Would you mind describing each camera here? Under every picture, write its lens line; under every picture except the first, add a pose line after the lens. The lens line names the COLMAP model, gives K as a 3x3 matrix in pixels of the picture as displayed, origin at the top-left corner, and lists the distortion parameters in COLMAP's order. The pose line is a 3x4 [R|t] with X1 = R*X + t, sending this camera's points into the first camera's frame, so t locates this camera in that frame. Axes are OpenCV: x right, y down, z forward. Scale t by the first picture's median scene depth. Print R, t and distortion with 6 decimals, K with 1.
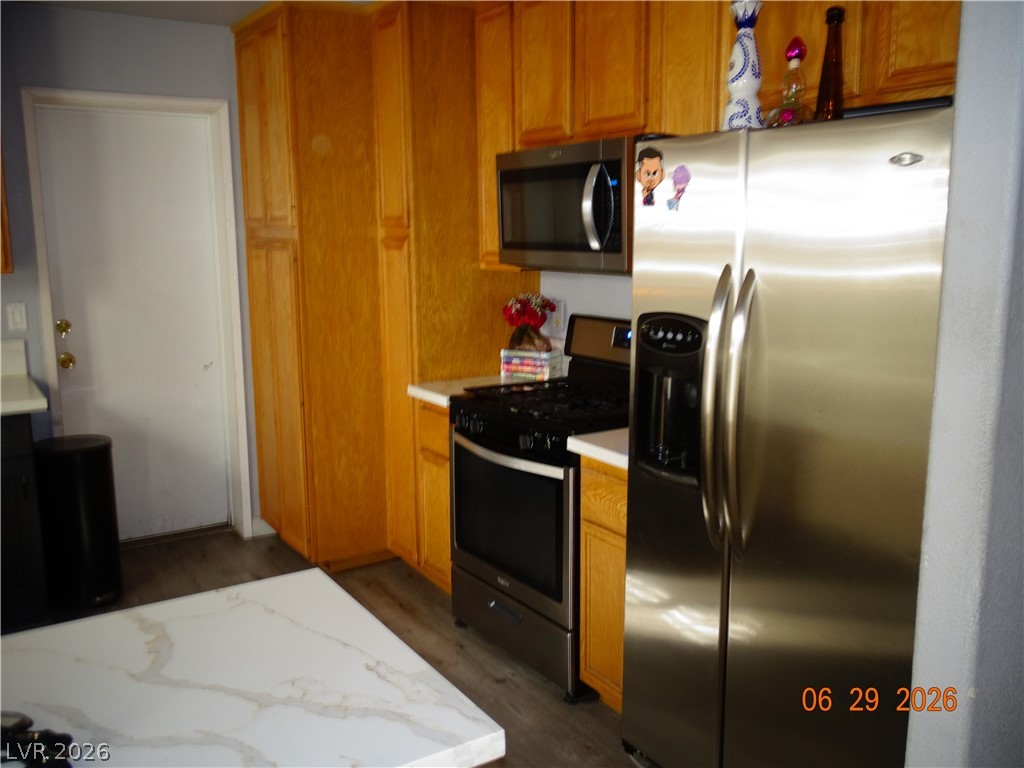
lens RADIAL K [[921.0, 0, 512.0], [0, 921.0, 384.0], [0, 0, 1]] dist [-0.008213, -0.004308]
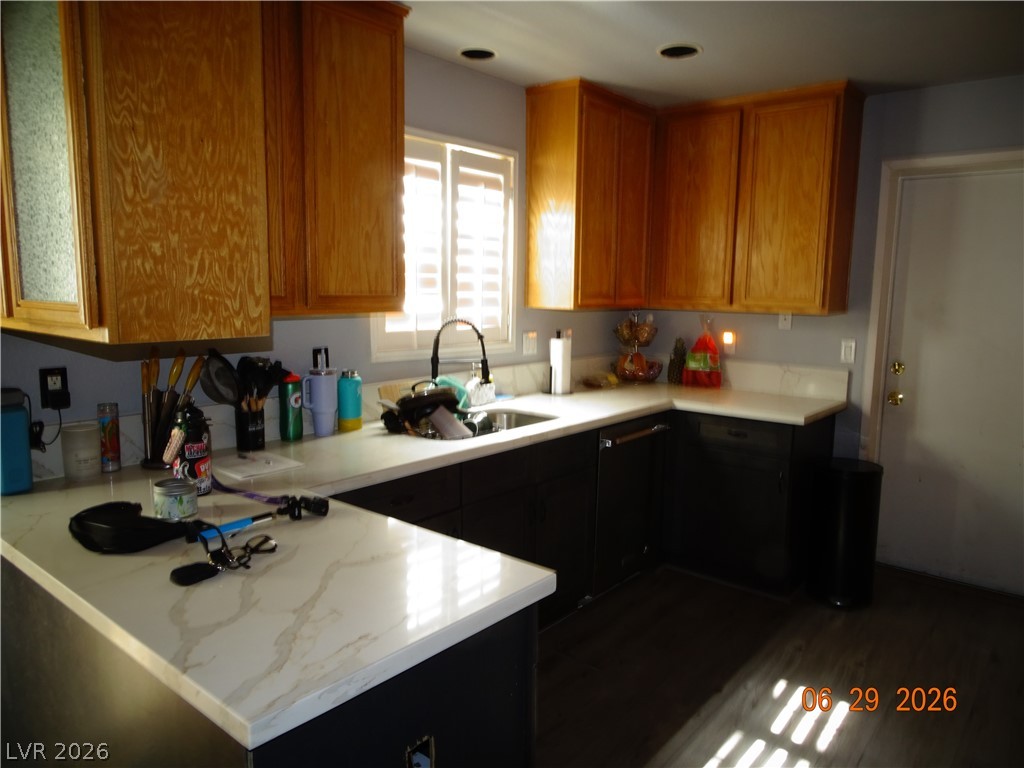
lens RADIAL K [[723.0, 0, 512.0], [0, 723.0, 384.0], [0, 0, 1]] dist [0.008608, -0.000120]
pose [[0.280269, 0.152164, -0.947784, 0.383347], [-0.185529, 0.977326, 0.102044, -0.069976], [0.941822, 0.147242, 0.302145, 0.462302]]
